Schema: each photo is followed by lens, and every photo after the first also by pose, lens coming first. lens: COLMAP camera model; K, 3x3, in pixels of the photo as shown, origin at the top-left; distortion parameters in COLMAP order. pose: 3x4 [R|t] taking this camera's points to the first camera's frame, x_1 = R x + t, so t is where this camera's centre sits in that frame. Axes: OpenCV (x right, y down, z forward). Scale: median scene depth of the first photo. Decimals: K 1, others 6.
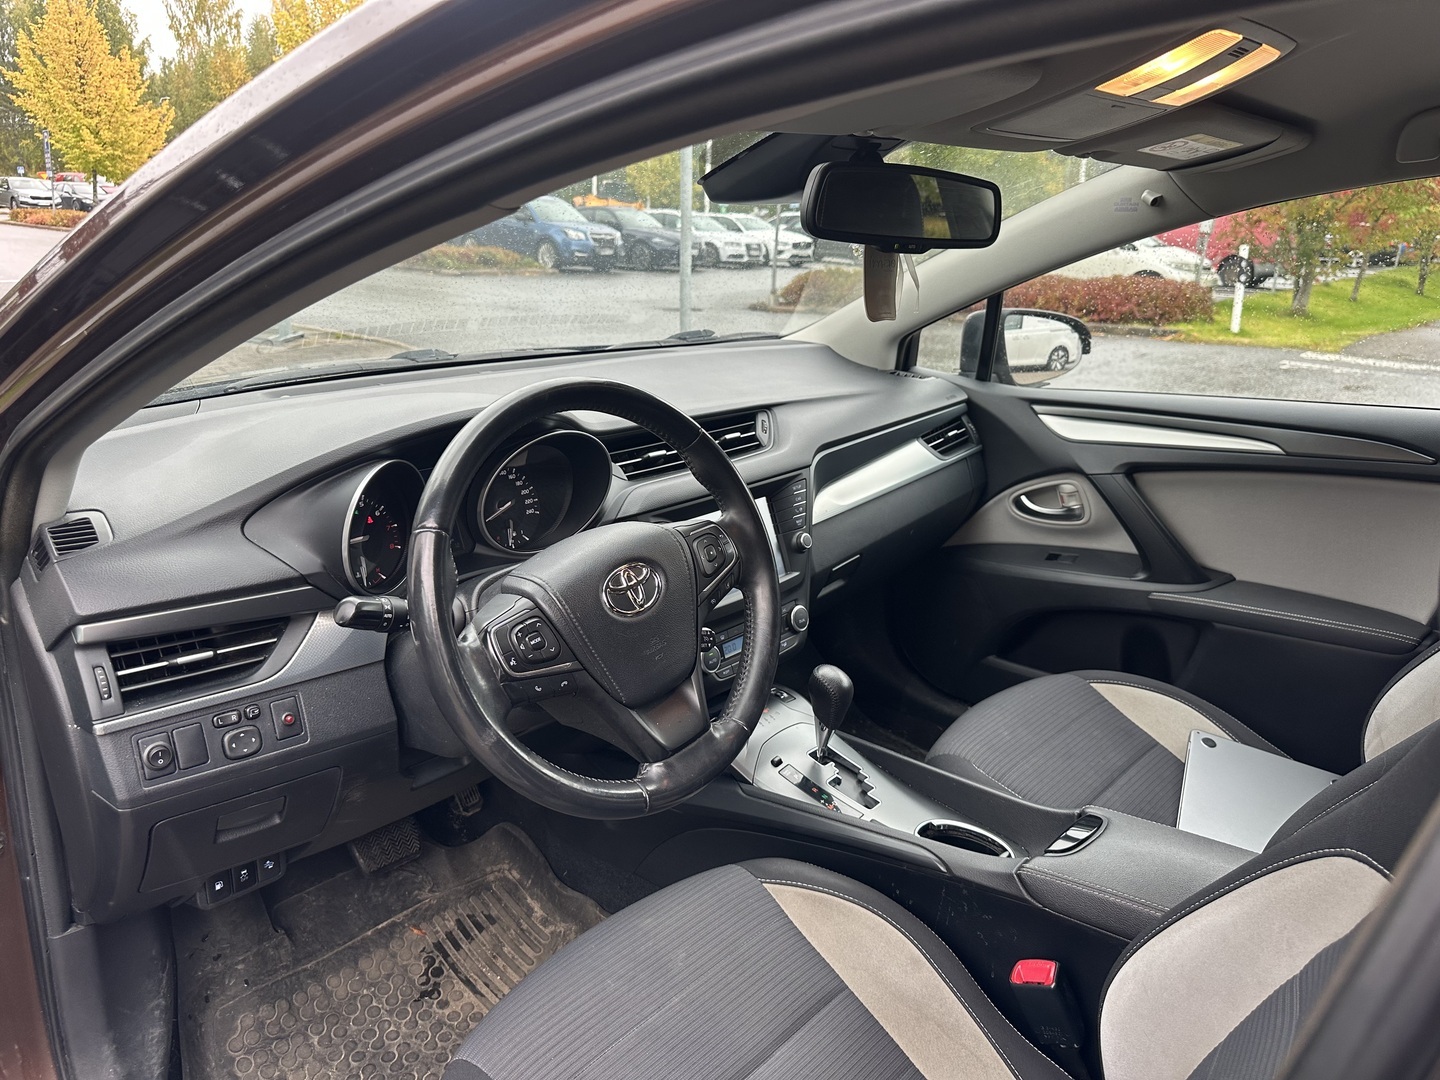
lens RADIAL K [[1033.1, 0, 720.0], [0, 1033.1, 540.0], [0, 0, 1]] dist [-0.004585, -0.002862]
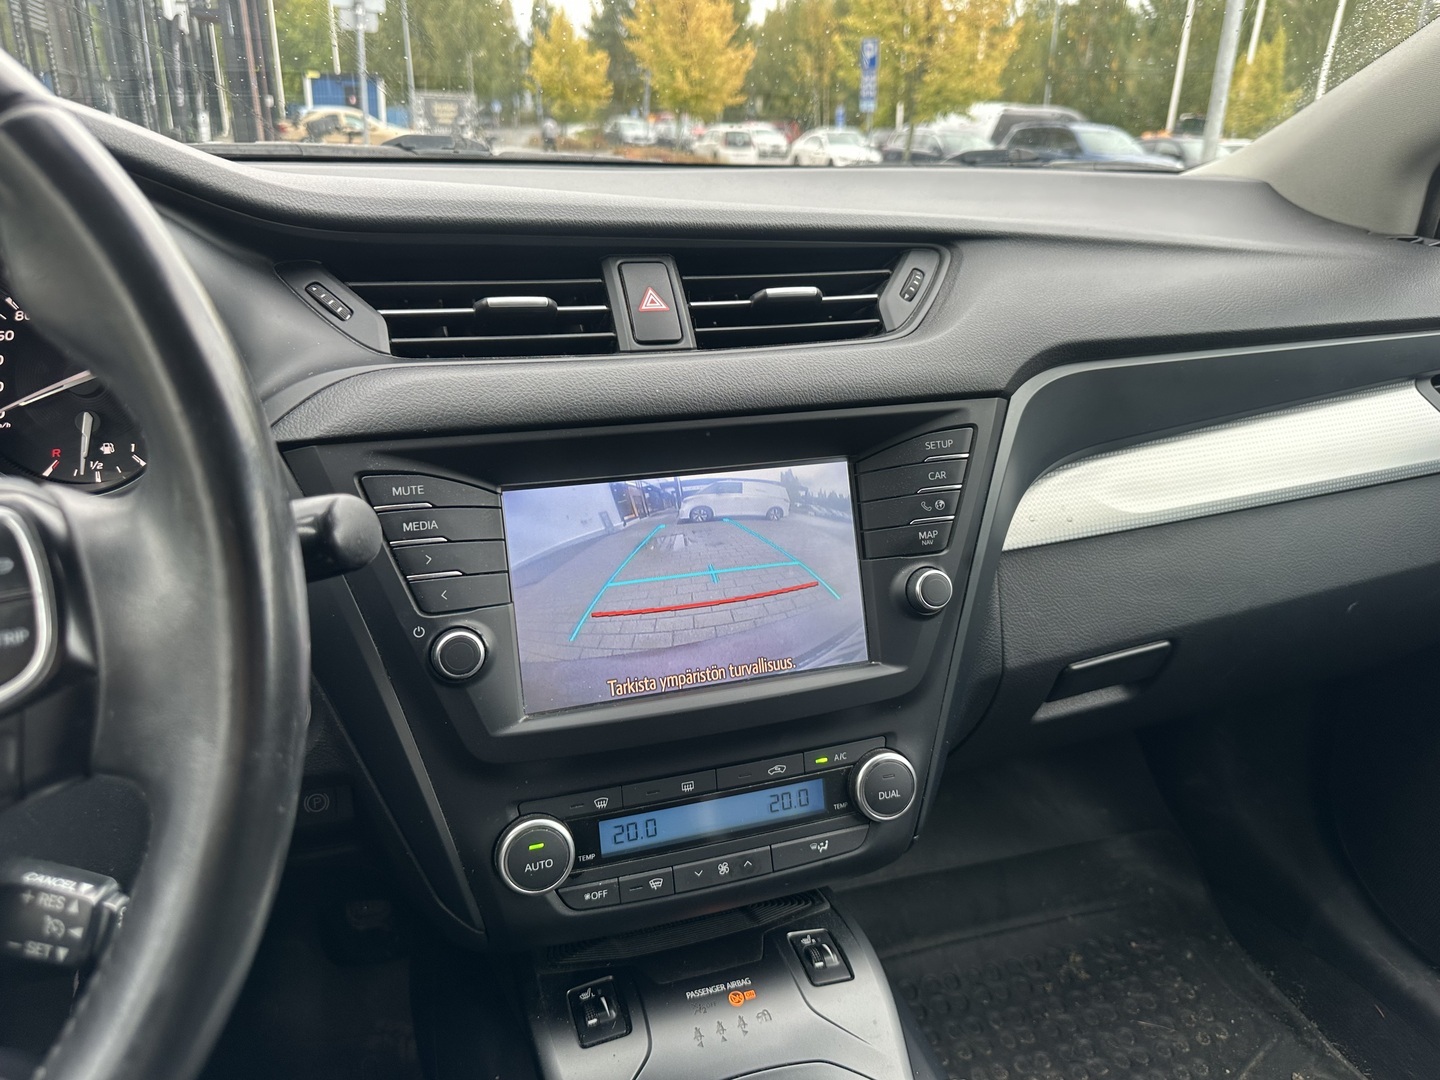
lens RADIAL K [[1033.1, 0, 720.0], [0, 1033.1, 540.0], [0, 0, 1]] dist [-0.004585, -0.002862]
pose [[0.871495, 0.173356, -0.458741, 0.171547], [-0.152705, 0.984858, 0.082071, -0.033504], [0.466023, -0.001472, 0.884772, 0.596498]]
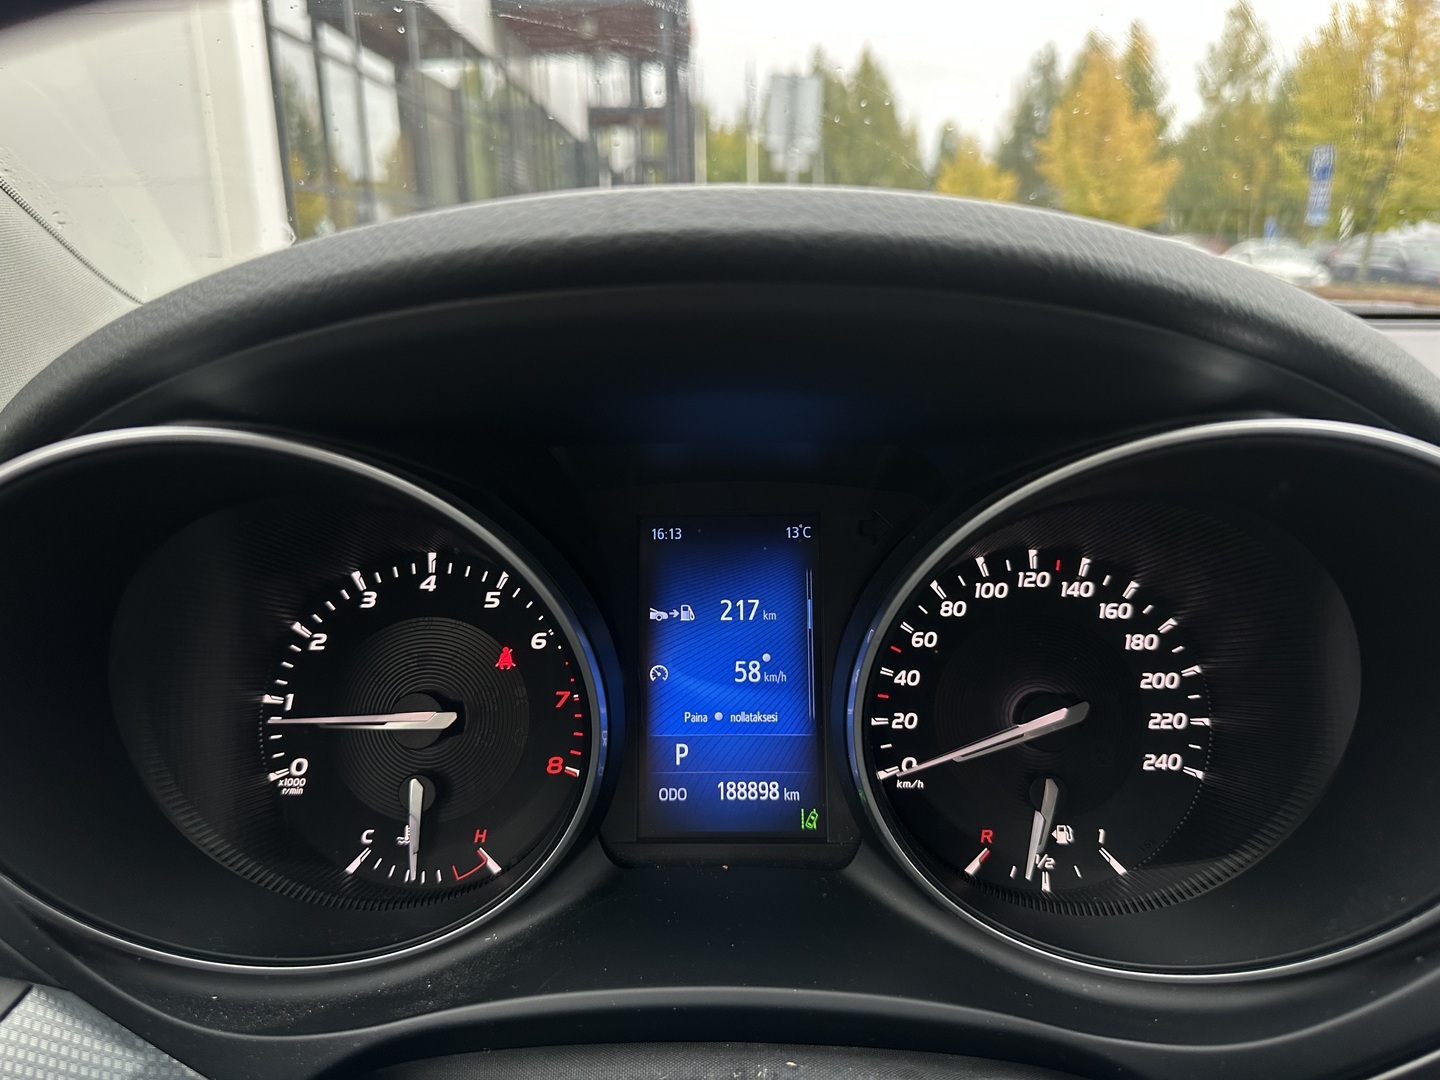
lens RADIAL K [[1059.4, 0, 720.0], [0, 1059.4, 540.0], [0, 0, 1]] dist [-0.023971, -0.002844]
pose [[0.649947, 0.162974, -0.742300, -0.059830], [-0.207933, 0.977601, 0.032571, -0.053760], [0.730981, 0.133179, 0.669276, 0.605845]]
